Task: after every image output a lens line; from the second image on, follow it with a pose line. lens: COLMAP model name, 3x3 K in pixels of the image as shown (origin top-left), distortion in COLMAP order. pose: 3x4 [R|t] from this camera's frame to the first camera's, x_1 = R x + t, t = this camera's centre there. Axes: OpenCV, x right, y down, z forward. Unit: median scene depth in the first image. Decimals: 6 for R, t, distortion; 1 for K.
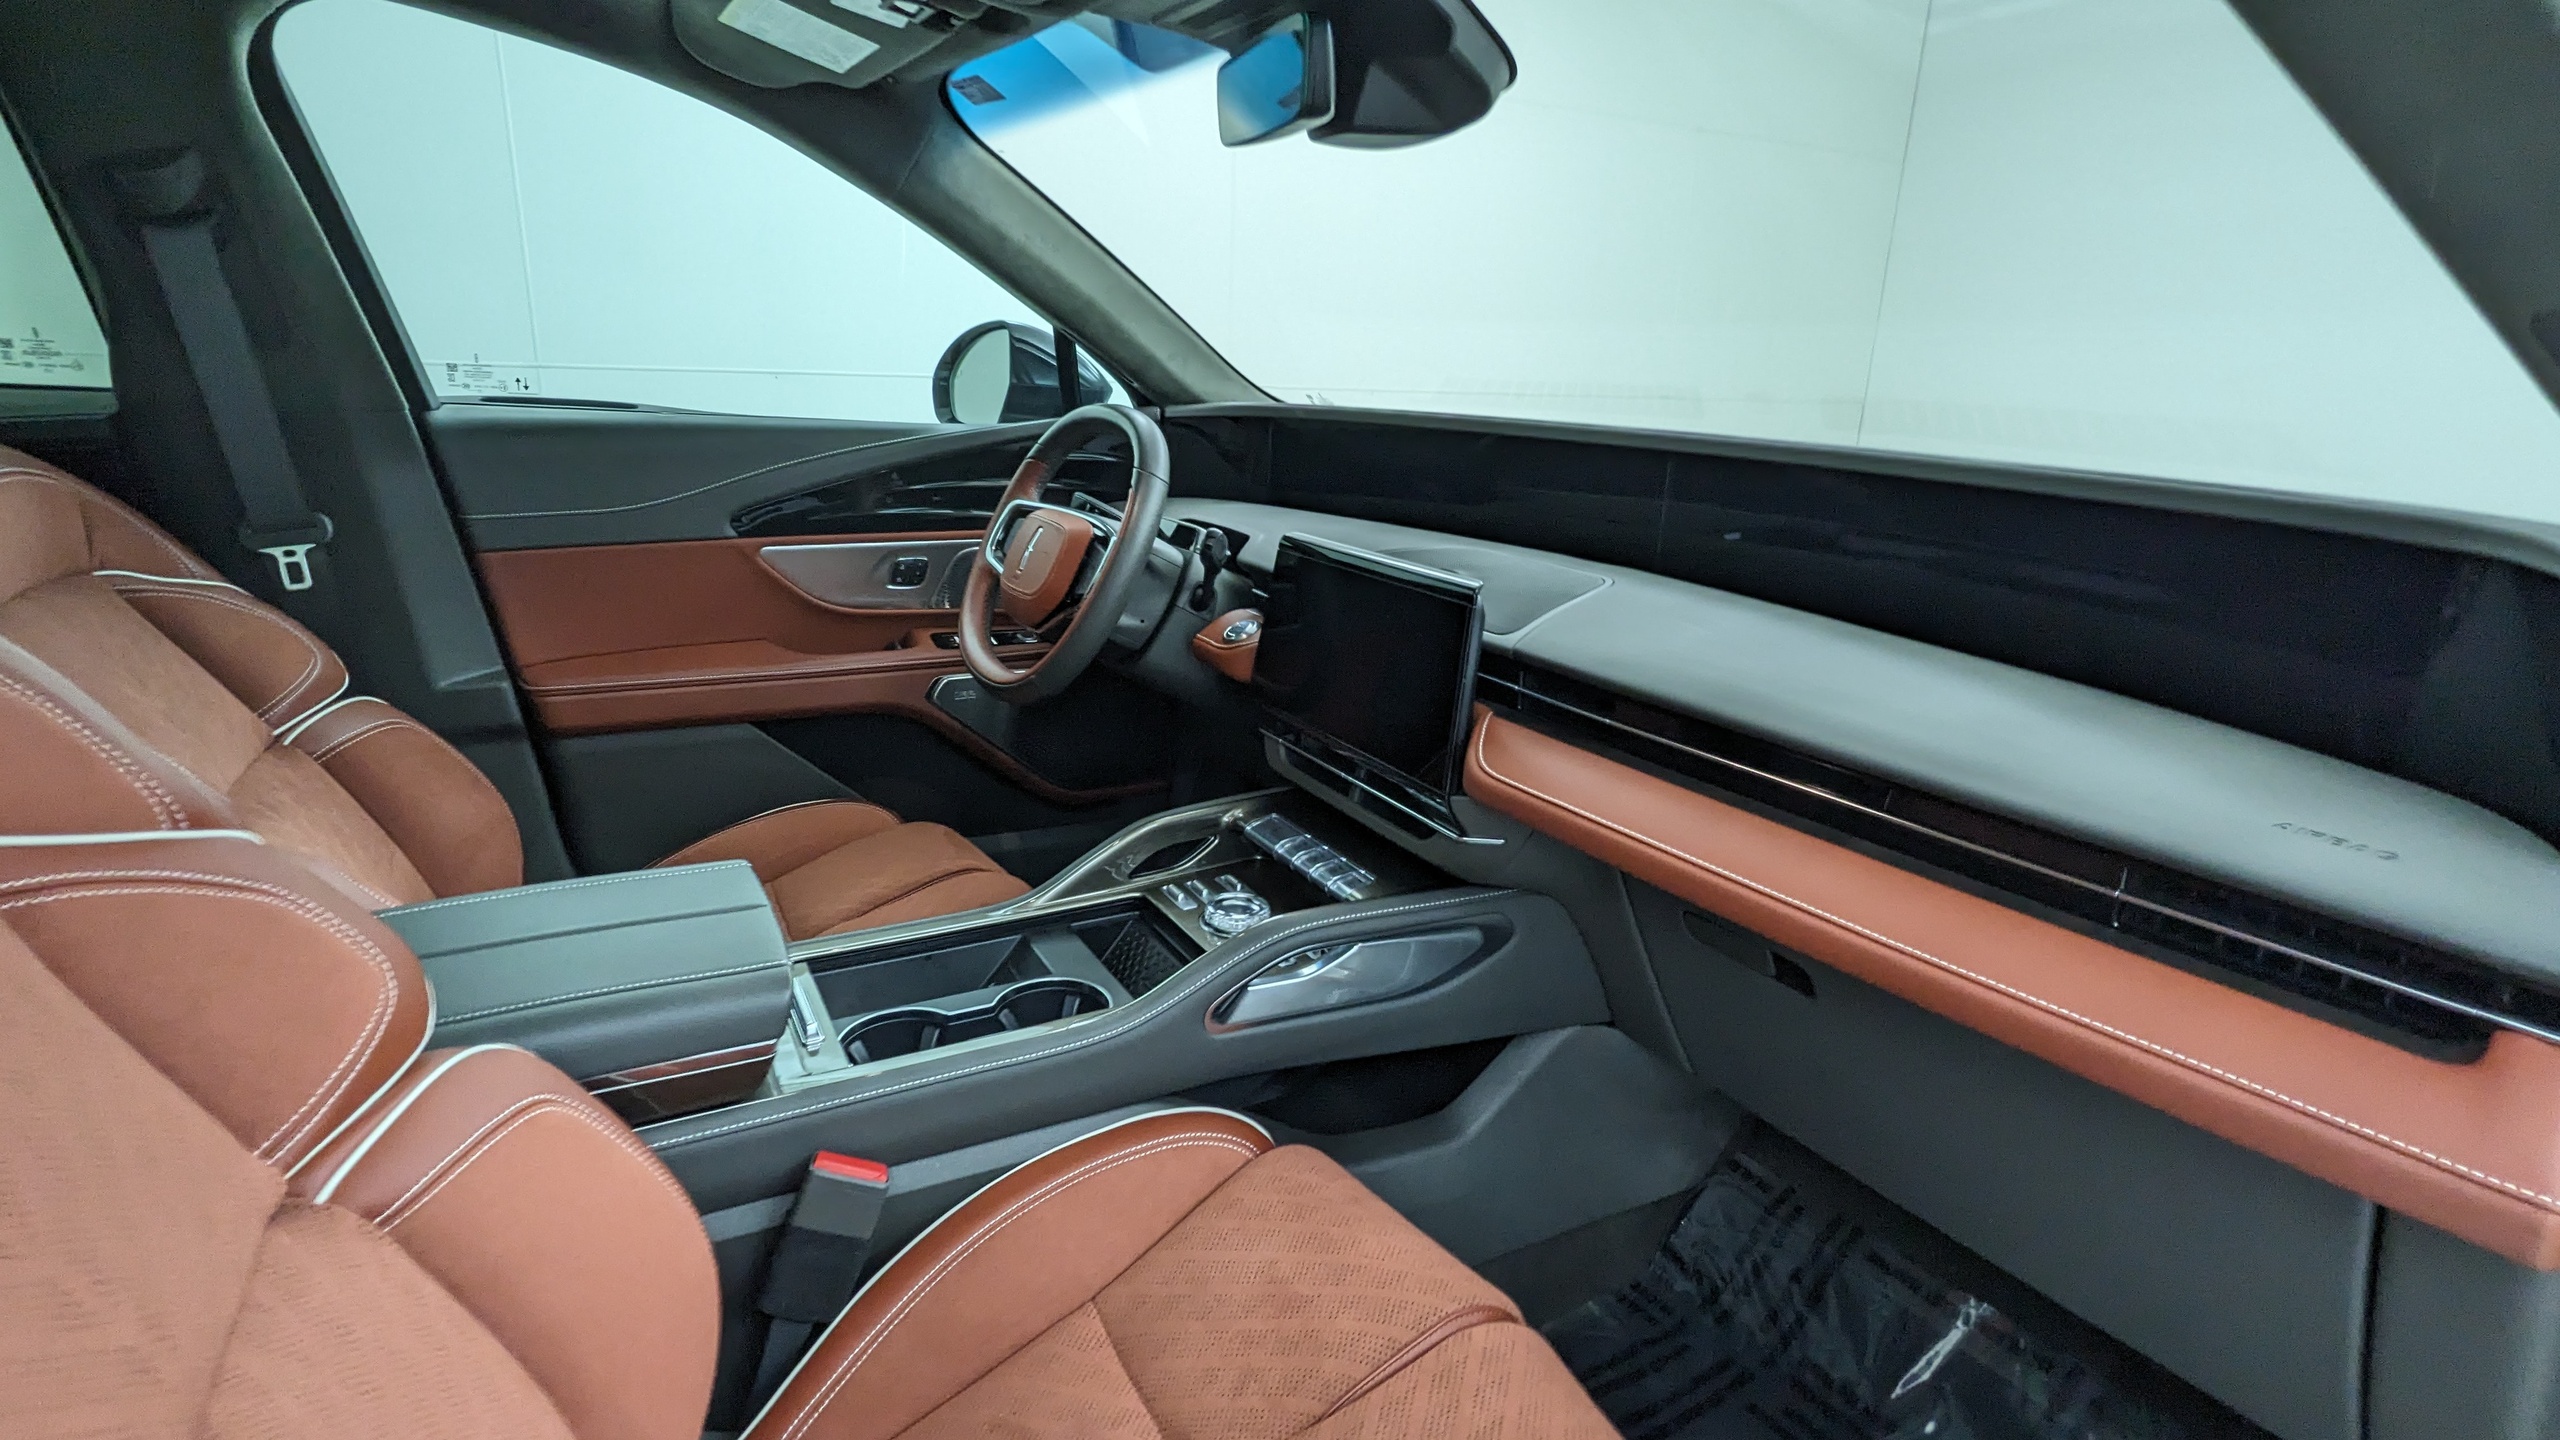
lens RADIAL K [[1233.0, 0, 1285.1], [0, 1233.0, 732.3], [0, 0, 1]] dist [-0.000936, 0.001131]
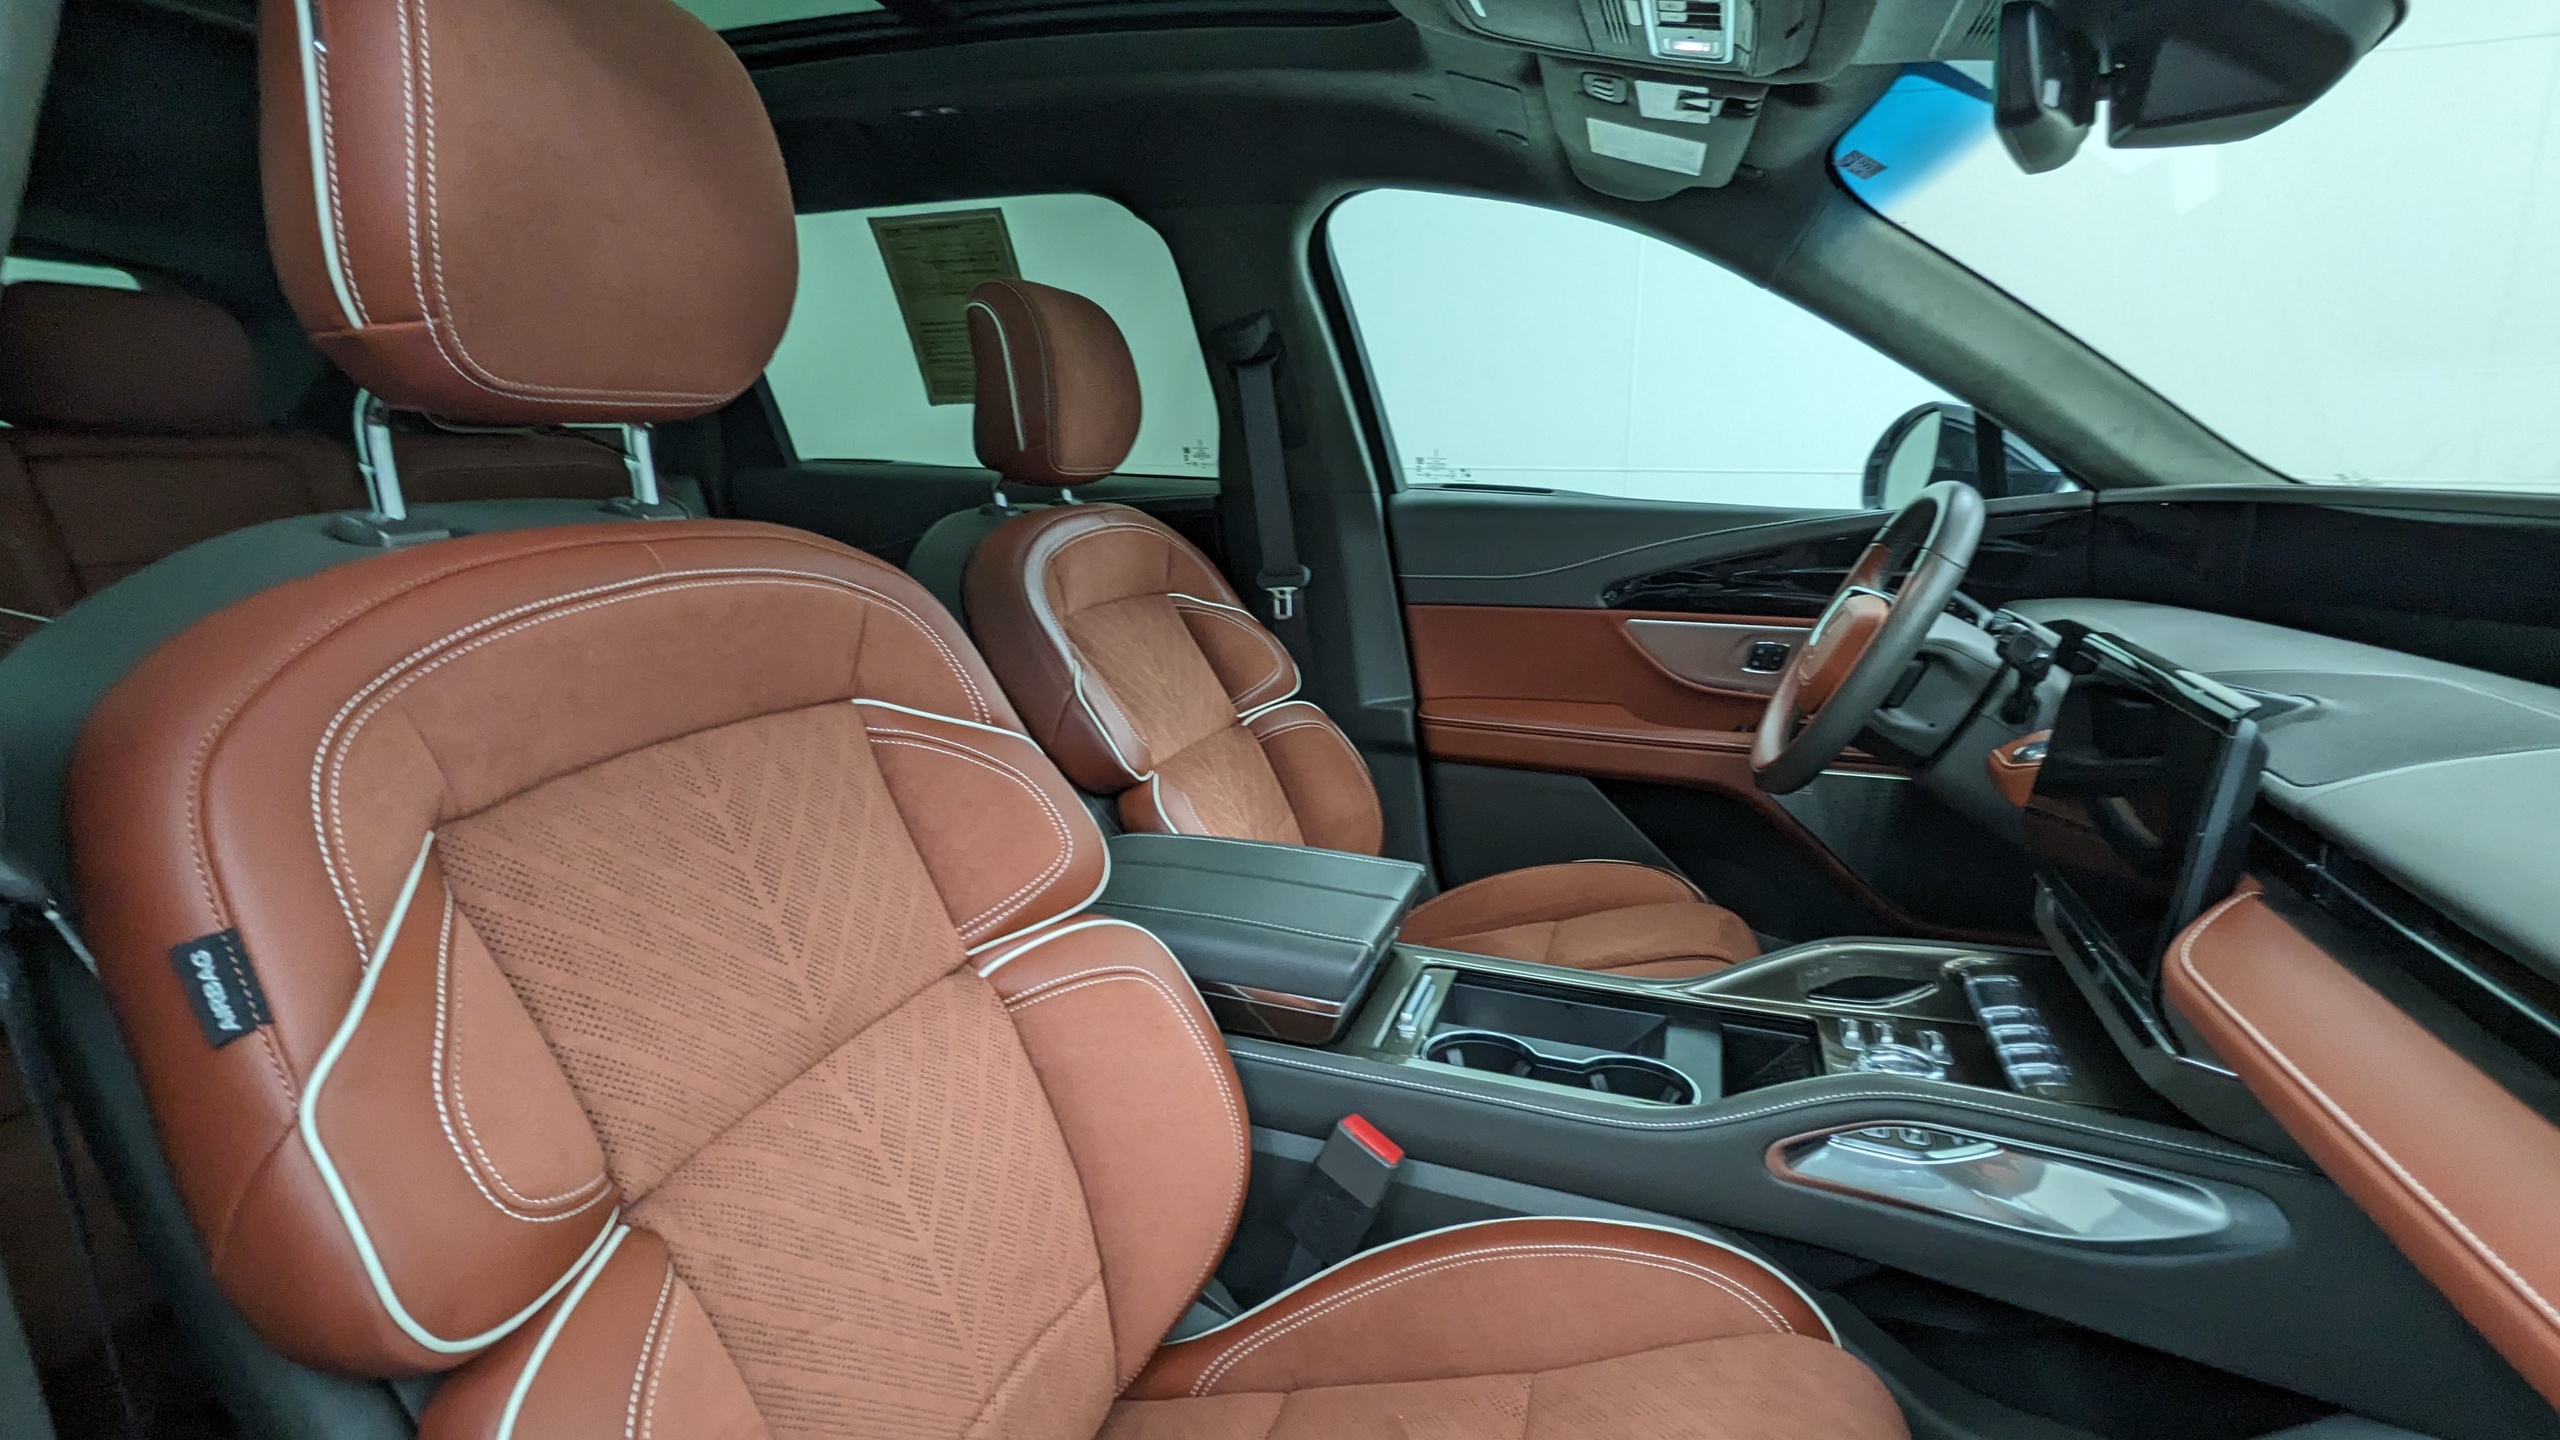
lens RADIAL K [[1233.0, 0, 1271.7], [0, 1233.0, 724.1], [0, 0, 1]] dist [-0.000936, 0.001131]
pose [[0.658528, 0.134284, -0.740479, 0.219814], [-0.198704, 0.980059, 0.001019, 0.000789], [0.725850, 0.146466, 0.672079, 0.076426]]
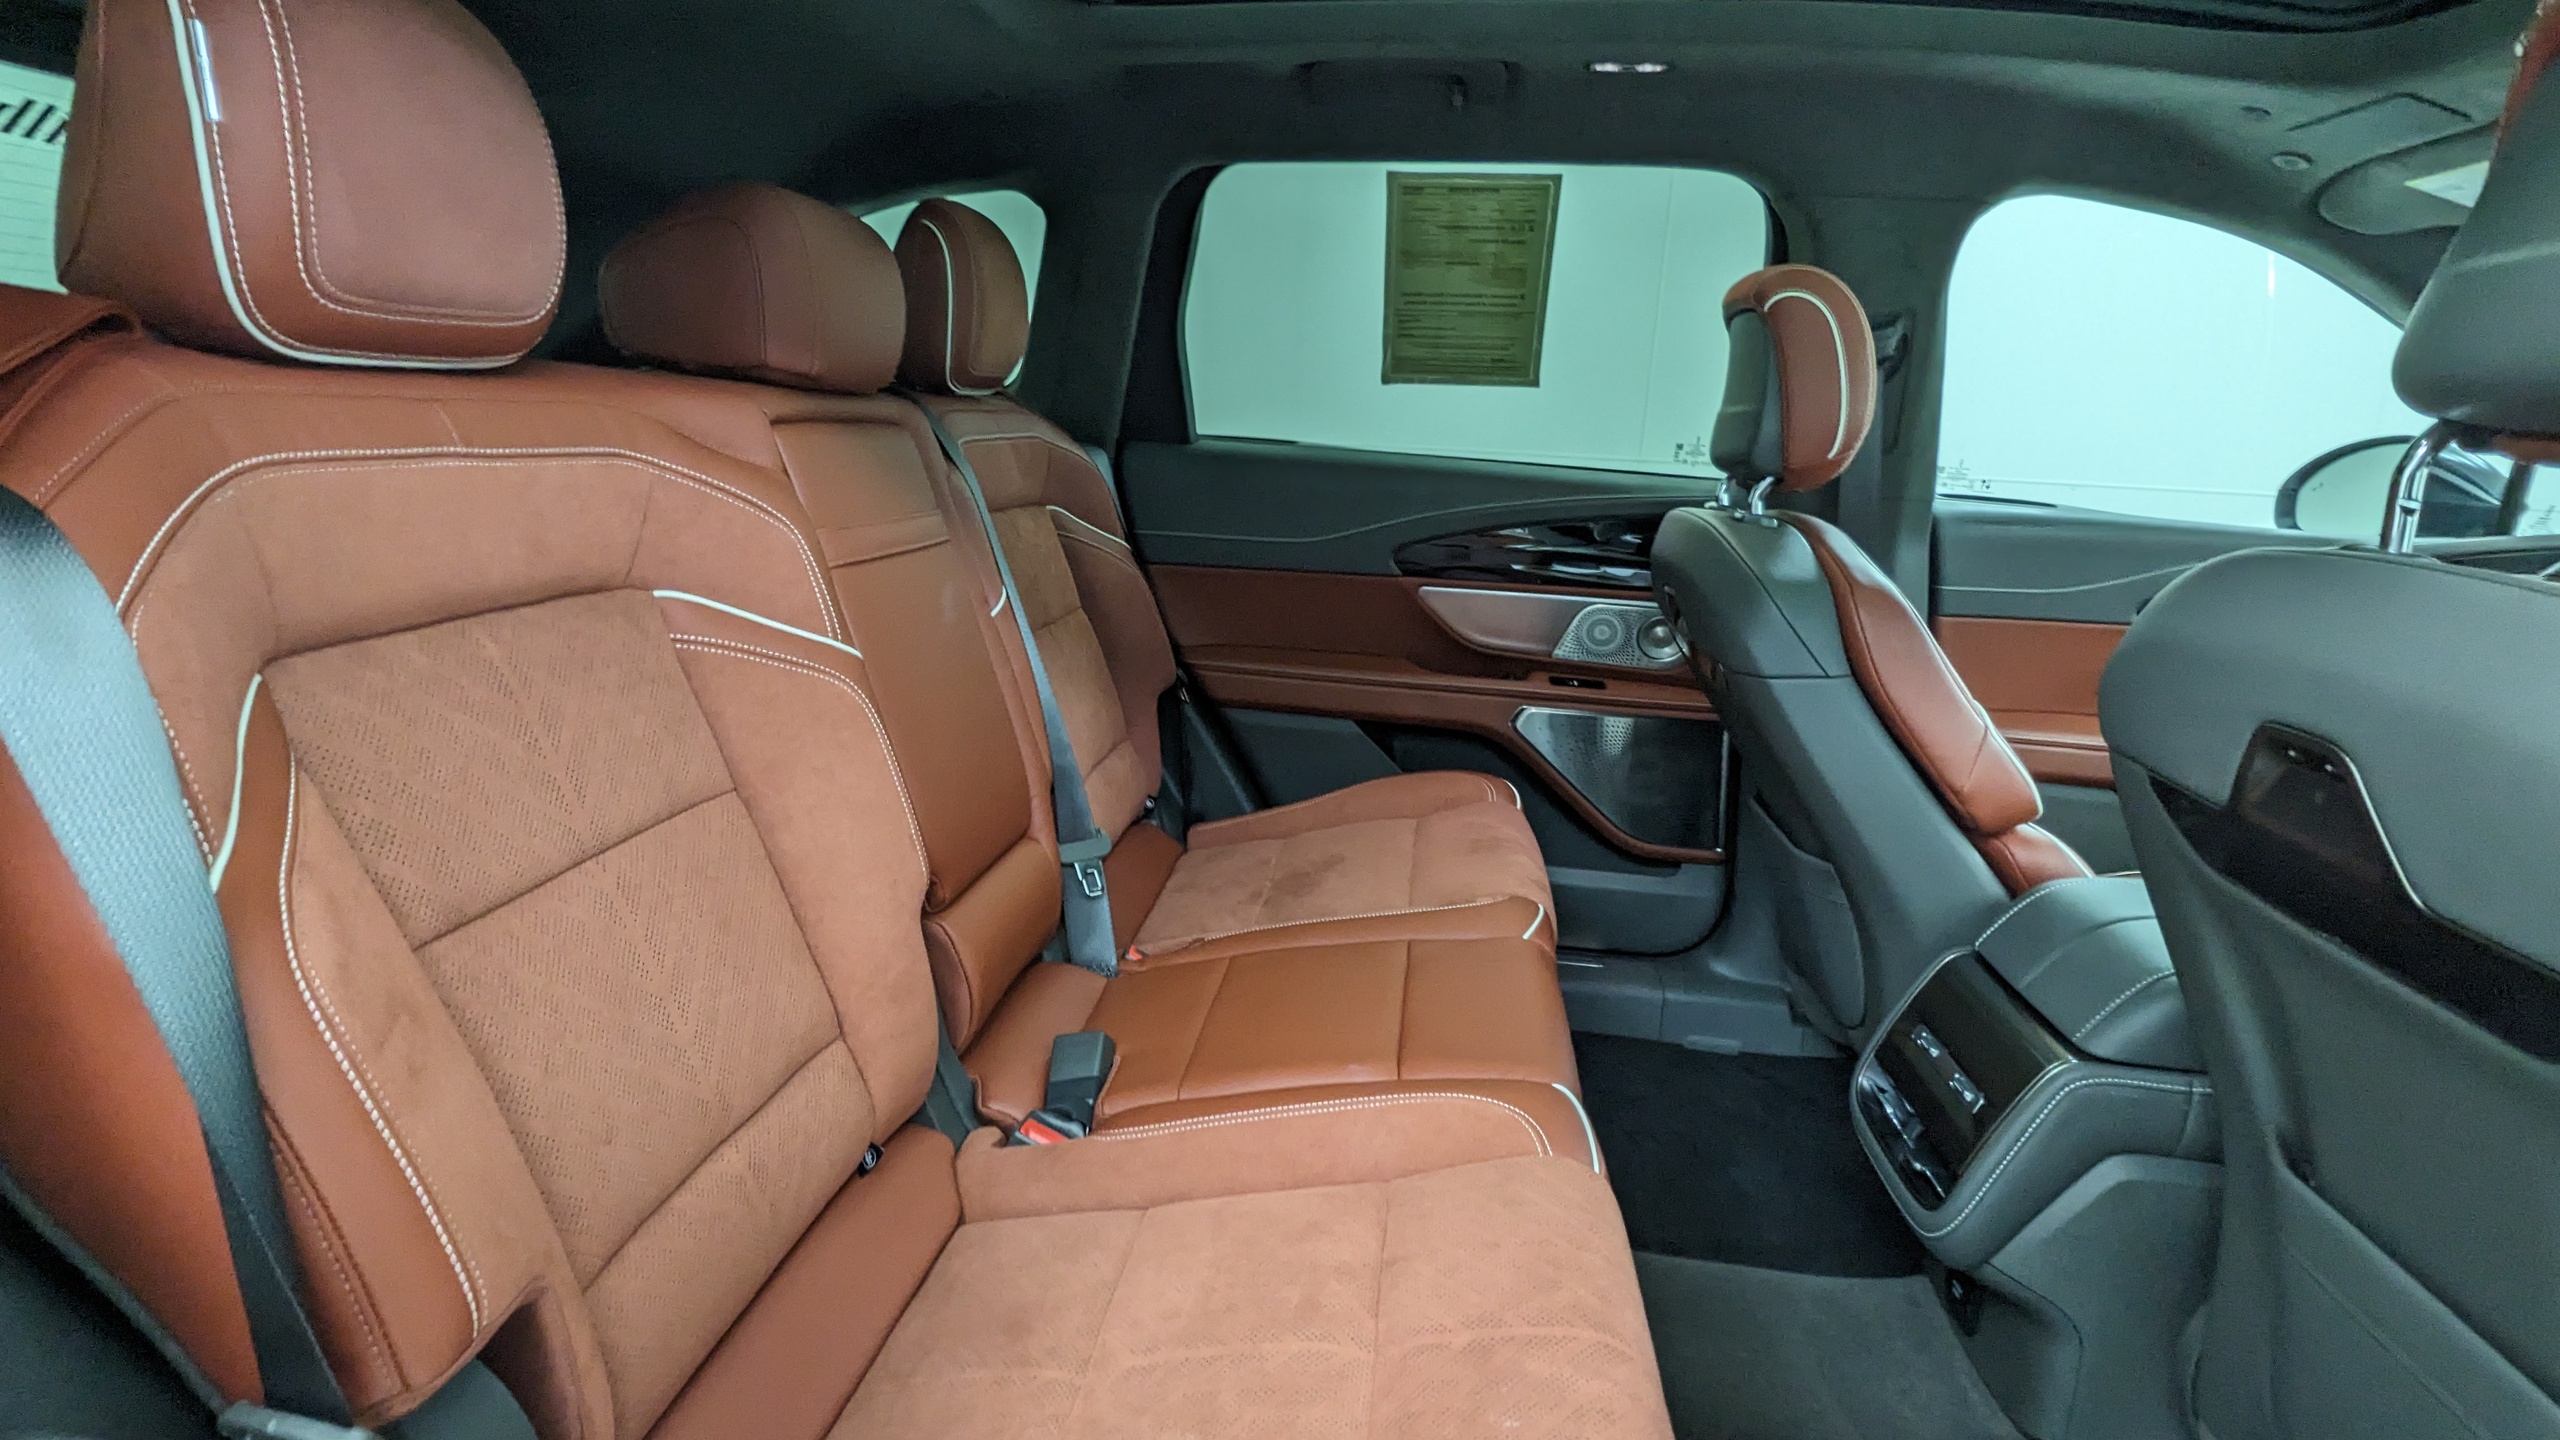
lens RADIAL K [[1233.0, 0, 1279.5], [0, 1233.0, 725.1], [0, 0, 1]] dist [-0.000936, 0.001131]
pose [[0.801810, 0.151871, -0.577958, -0.484718], [-0.192823, 0.981186, -0.009678, 0.110074], [0.565614, 0.119204, 0.816009, -0.409215]]
